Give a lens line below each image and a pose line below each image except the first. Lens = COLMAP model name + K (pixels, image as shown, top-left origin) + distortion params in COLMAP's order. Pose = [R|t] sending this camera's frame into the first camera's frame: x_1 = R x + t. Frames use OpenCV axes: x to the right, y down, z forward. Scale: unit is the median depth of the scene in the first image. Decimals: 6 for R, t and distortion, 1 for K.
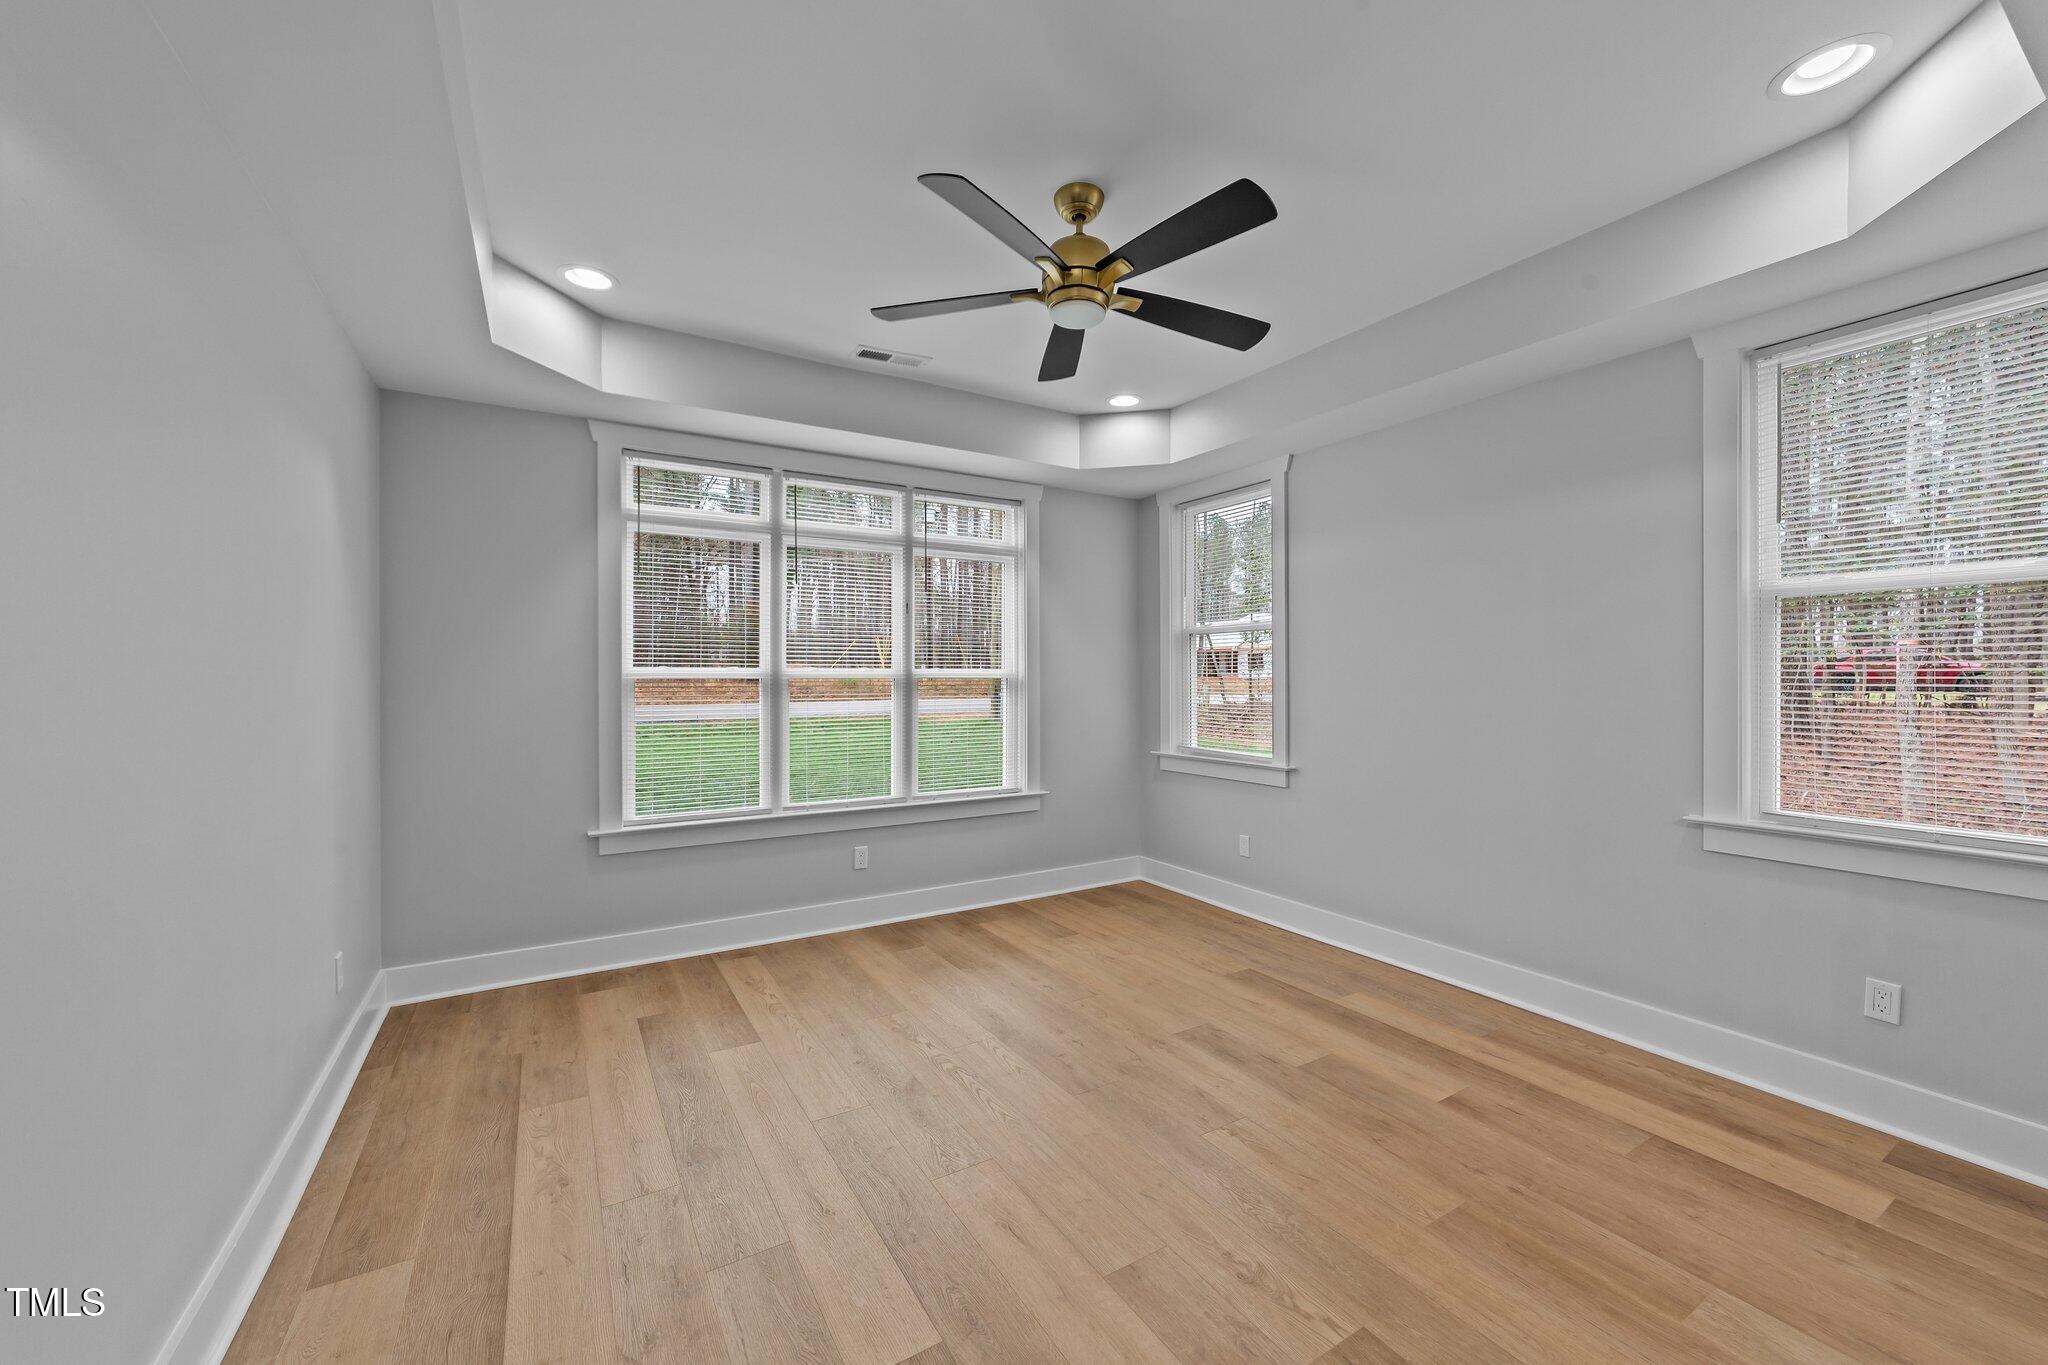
lens RADIAL K [[789.5, 0, 1026.6], [0, 789.5, 666.6], [0, 0, 1]] dist [-0.018775, 0.007655]
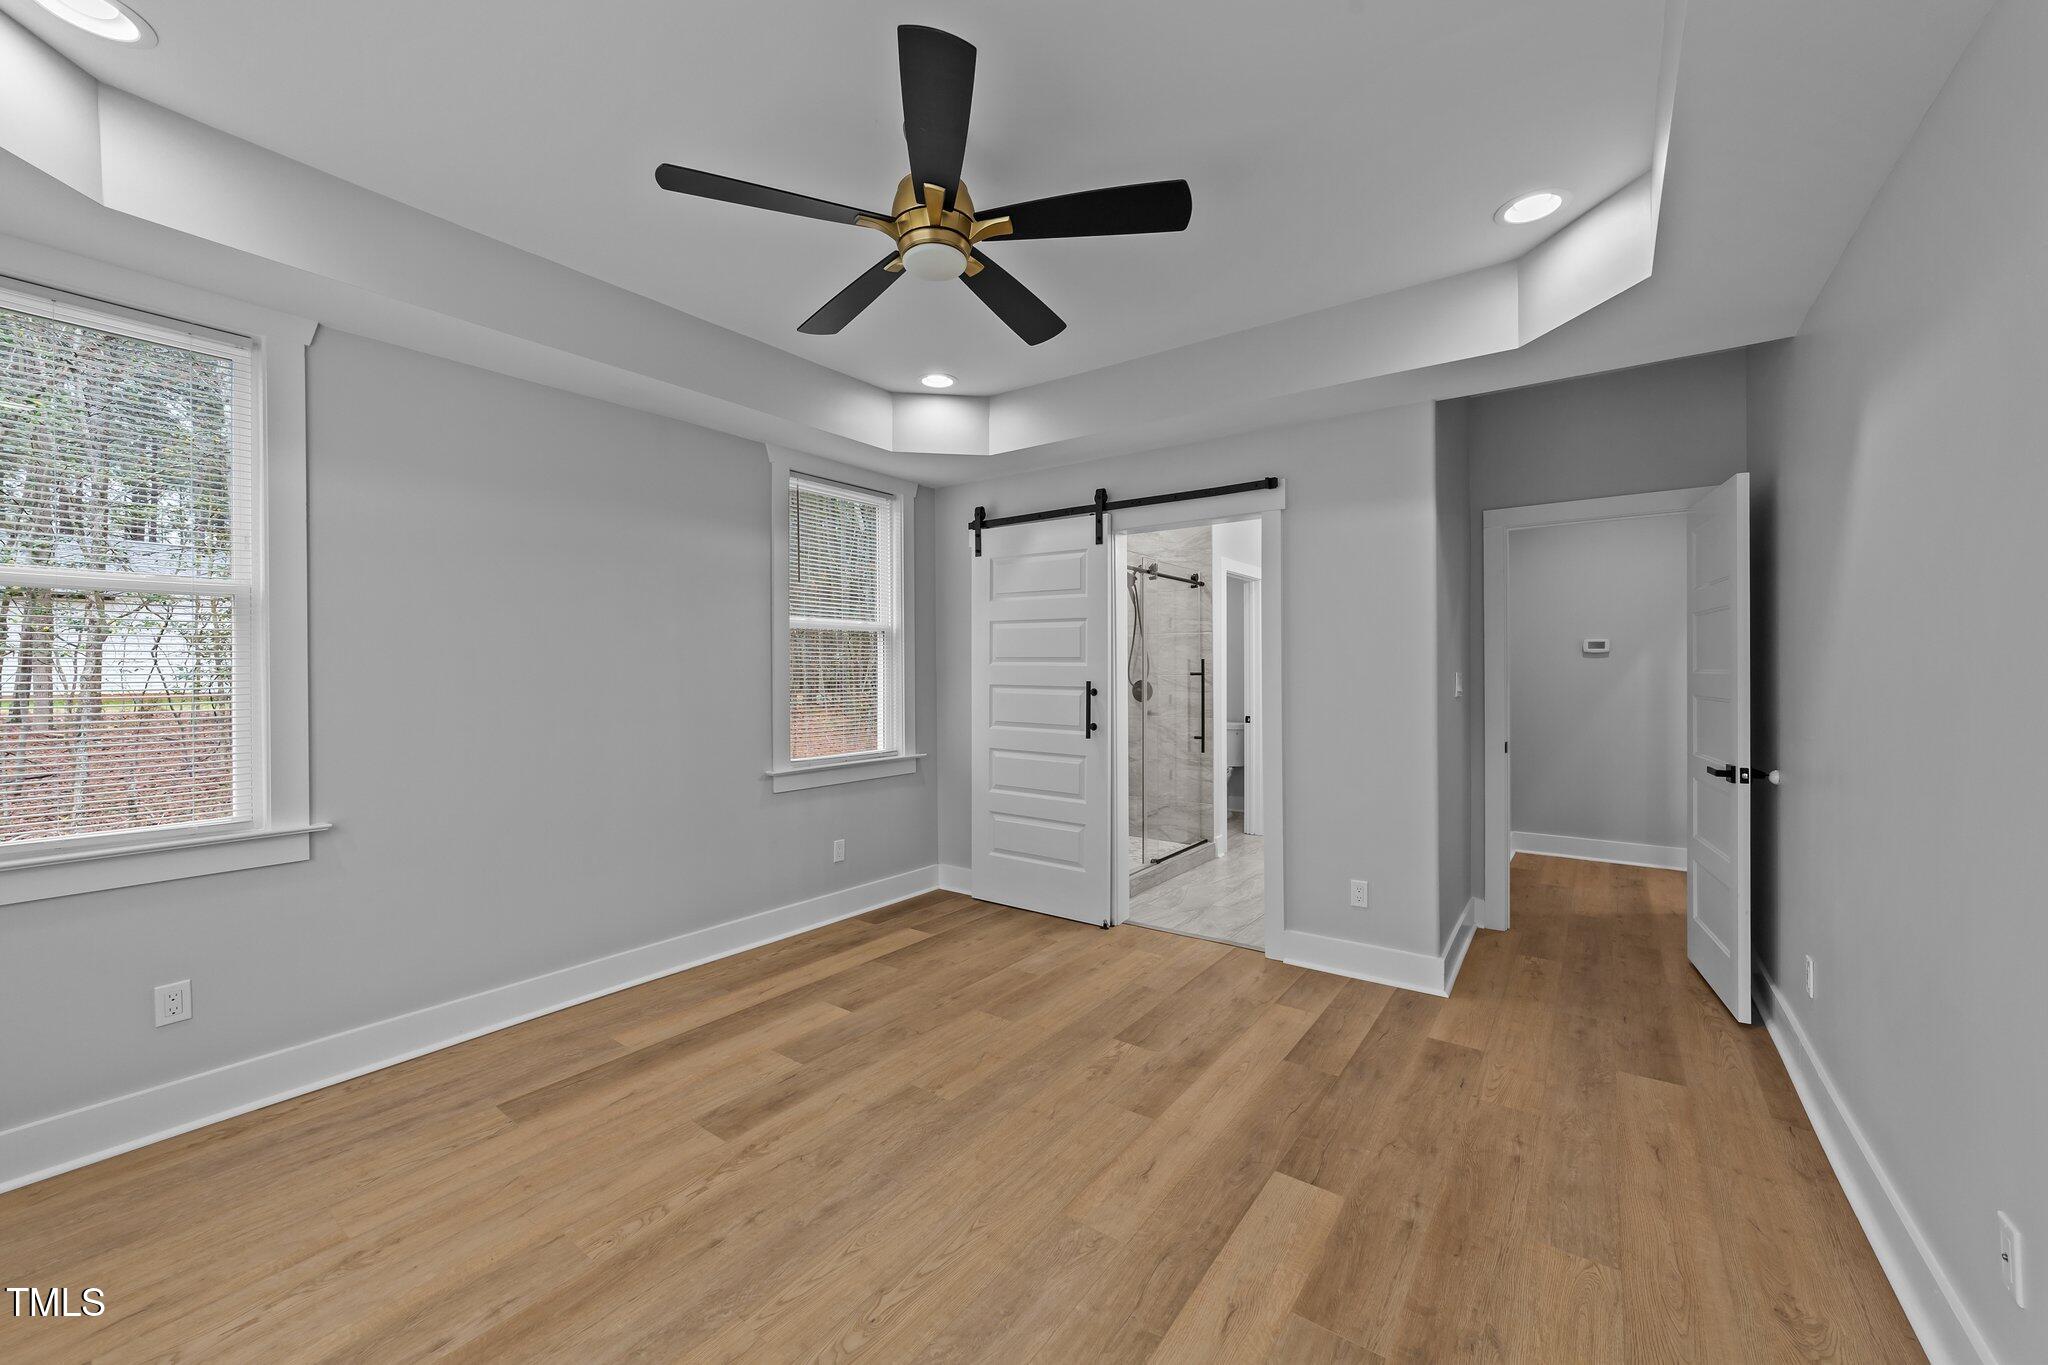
lens RADIAL K [[789.5, 0, 1026.6], [0, 789.5, 666.6], [0, 0, 1]] dist [-0.018775, 0.007655]
pose [[-0.376990, 0.009697, 0.926167, -0.686027], [-0.008279, 0.999870, -0.013838, 0.008930], [-0.926180, -0.012885, -0.376861, 1.090546]]
